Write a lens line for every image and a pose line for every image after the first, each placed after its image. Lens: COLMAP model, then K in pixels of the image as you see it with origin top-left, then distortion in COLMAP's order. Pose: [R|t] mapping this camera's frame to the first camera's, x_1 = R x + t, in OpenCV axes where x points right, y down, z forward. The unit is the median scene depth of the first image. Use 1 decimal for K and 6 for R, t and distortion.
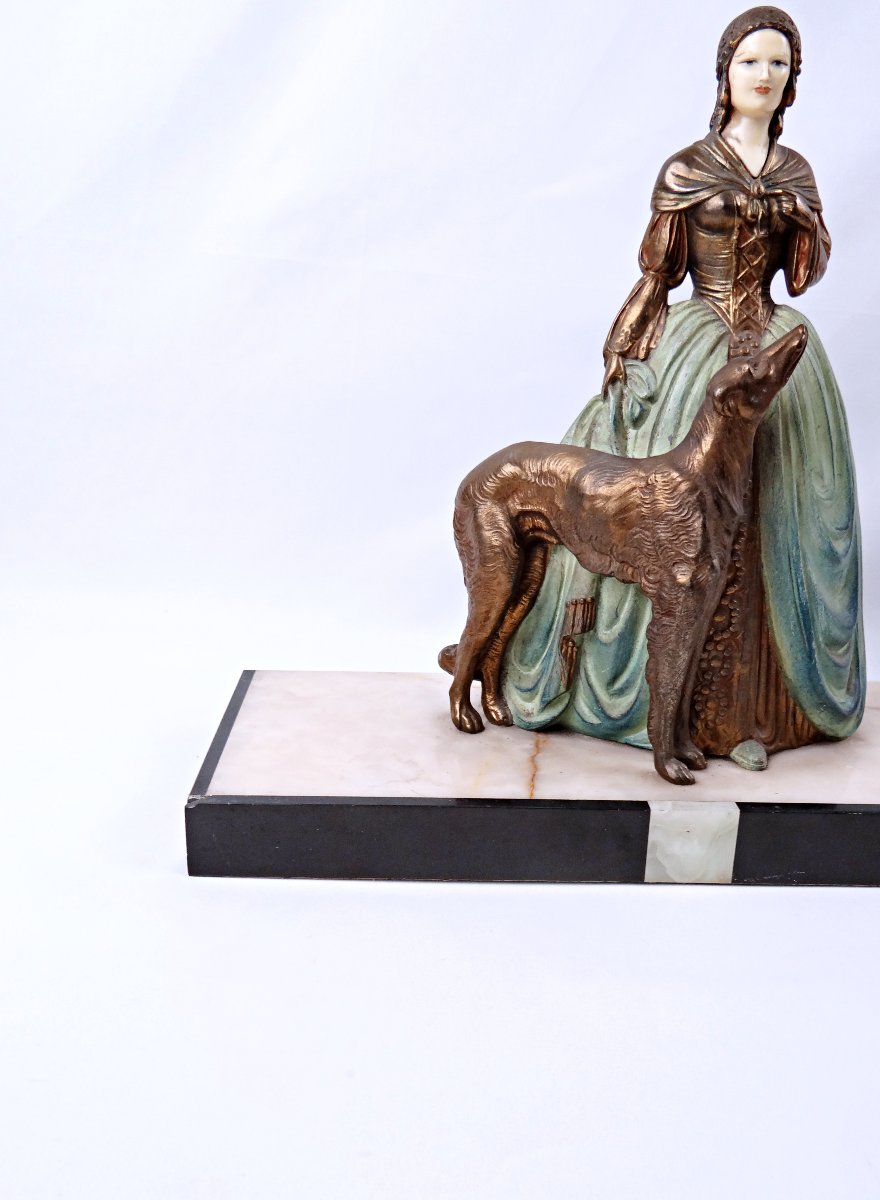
lens RADIAL K [[1054.9, 0, 431.1], [0, 1054.9, 602.1], [0, 0, 1]] dist [0.013035, -0.004335]
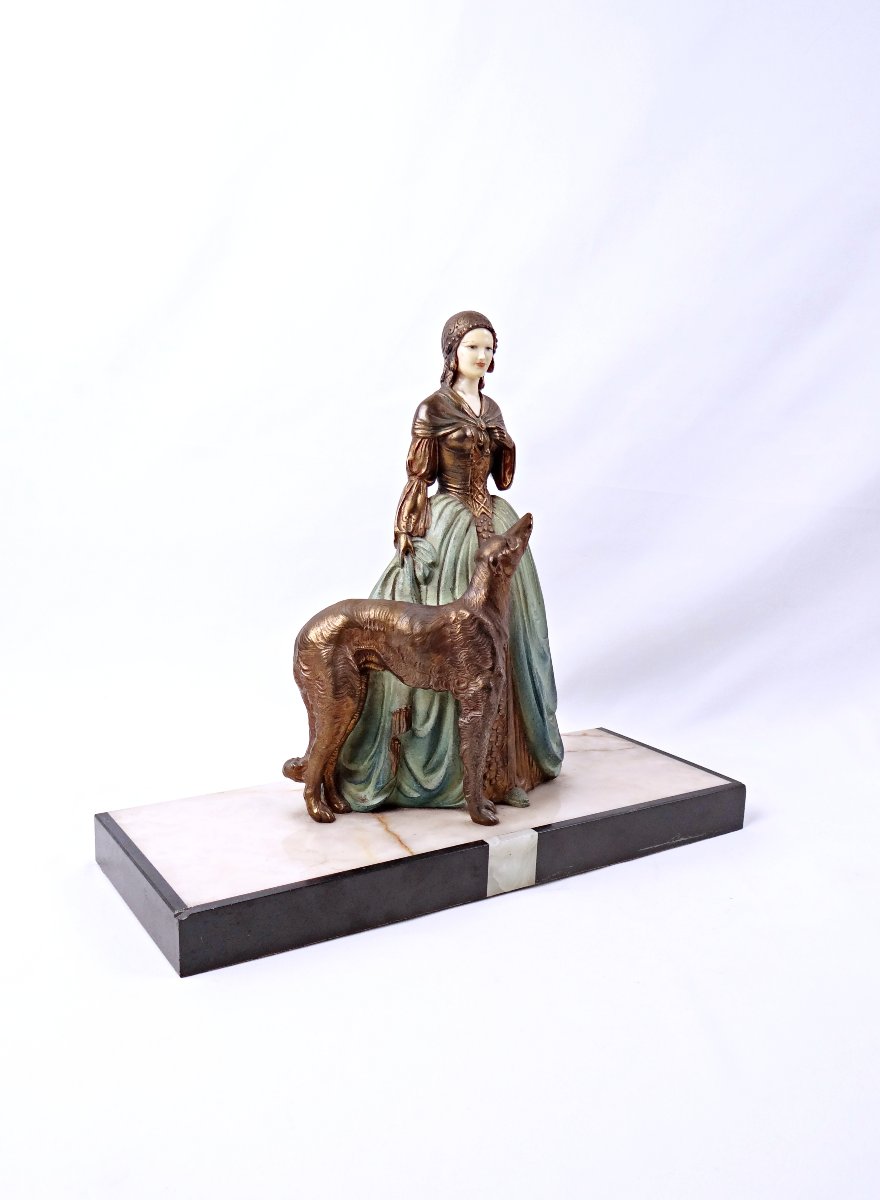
lens RADIAL K [[1054.9, 0, 429.3], [0, 1054.9, 601.4], [0, 0, 1]] dist [0.013035, -0.004335]
pose [[0.855116, -0.089731, 0.510613, -0.536360], [0.138690, 0.988605, -0.058532, -0.056843], [-0.499542, 0.120868, 0.857816, -0.231368]]
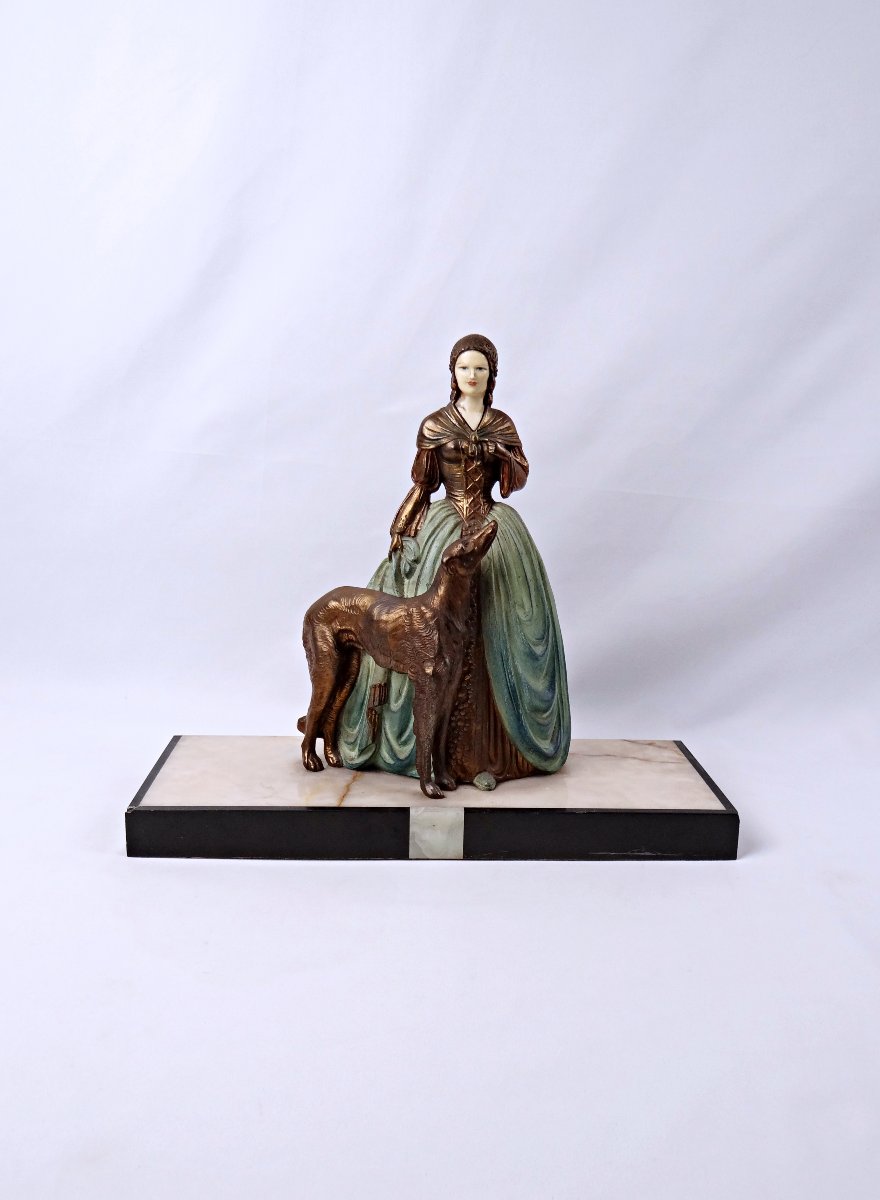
lens RADIAL K [[1054.9, 0, 425.4], [0, 1054.9, 599.0], [0, 0, 1]] dist [0.013035, -0.004335]
pose [[0.999952, -0.008800, 0.004337, 0.212601], [0.009173, 0.995412, -0.095238, 0.022288], [-0.003479, 0.095274, 0.995445, -0.619252]]
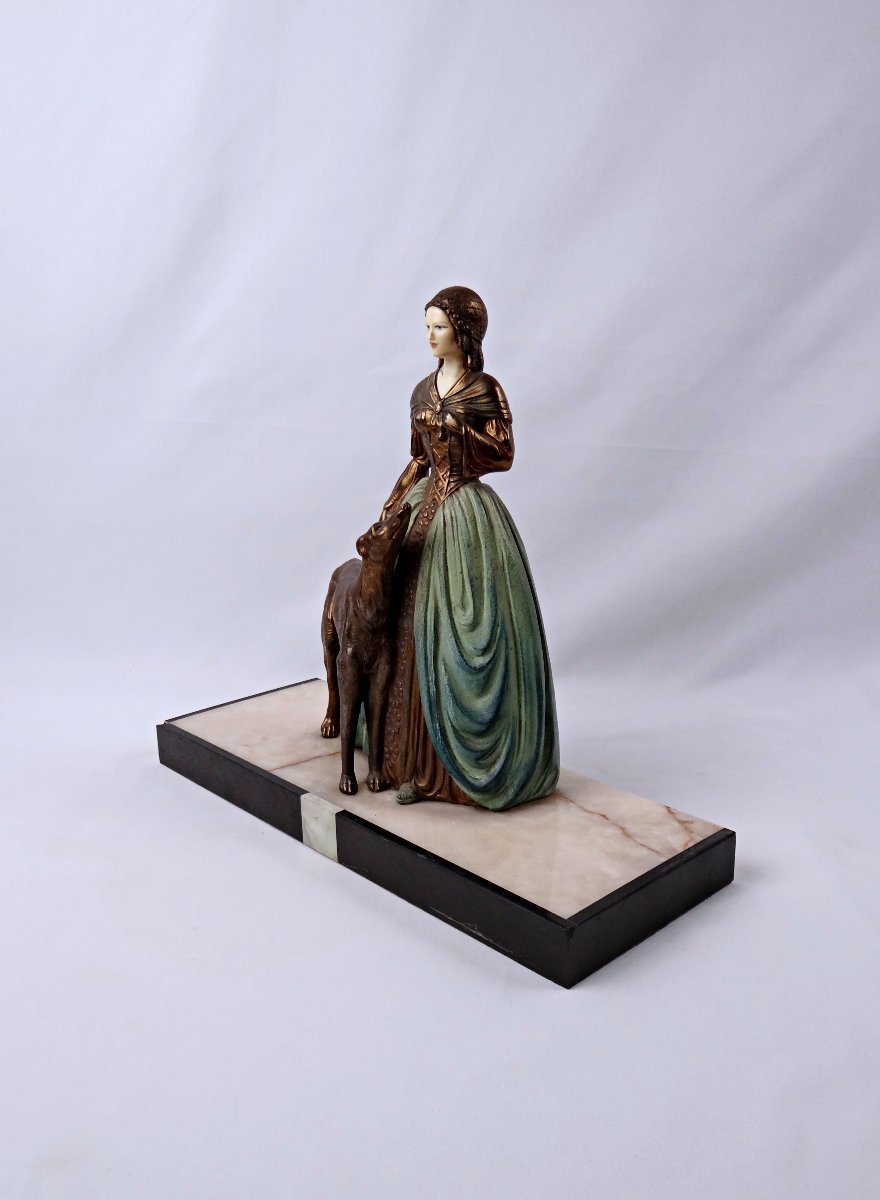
lens RADIAL K [[1054.9, 0, 426.6], [0, 1054.9, 599.4], [0, 0, 1]] dist [0.013035, -0.004335]
pose [[0.664895, 0.144501, -0.732826, 1.354843], [-0.181728, 0.982923, 0.028934, -0.161829], [0.724493, 0.113936, 0.679800, 0.022170]]
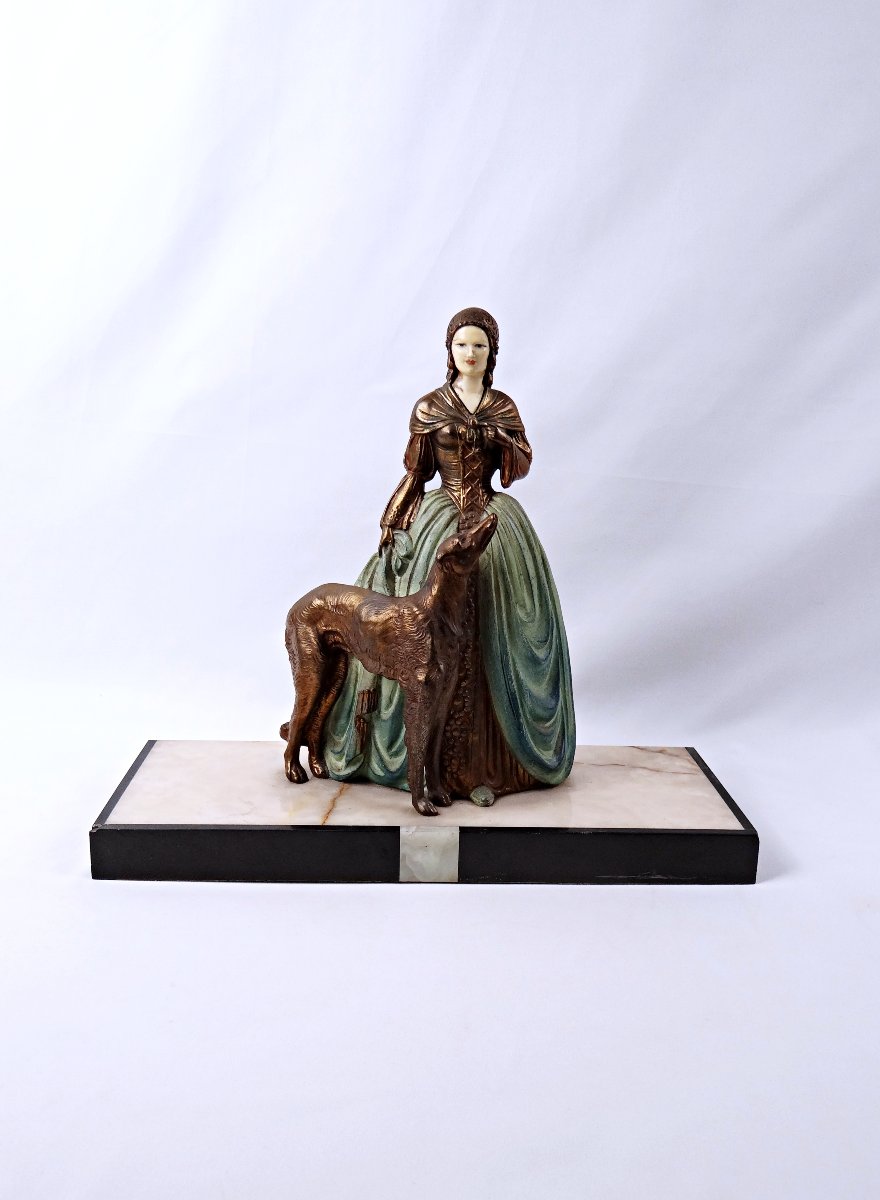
lens RADIAL K [[1054.9, 0, 427.7], [0, 1054.9, 597.4], [0, 0, 1]] dist [0.013035, -0.004335]
pose [[0.999975, -0.005185, 0.004819, 0.225524], [0.005511, 0.997502, -0.070416, -0.028209], [-0.004442, 0.070441, 0.997506, -0.488772]]
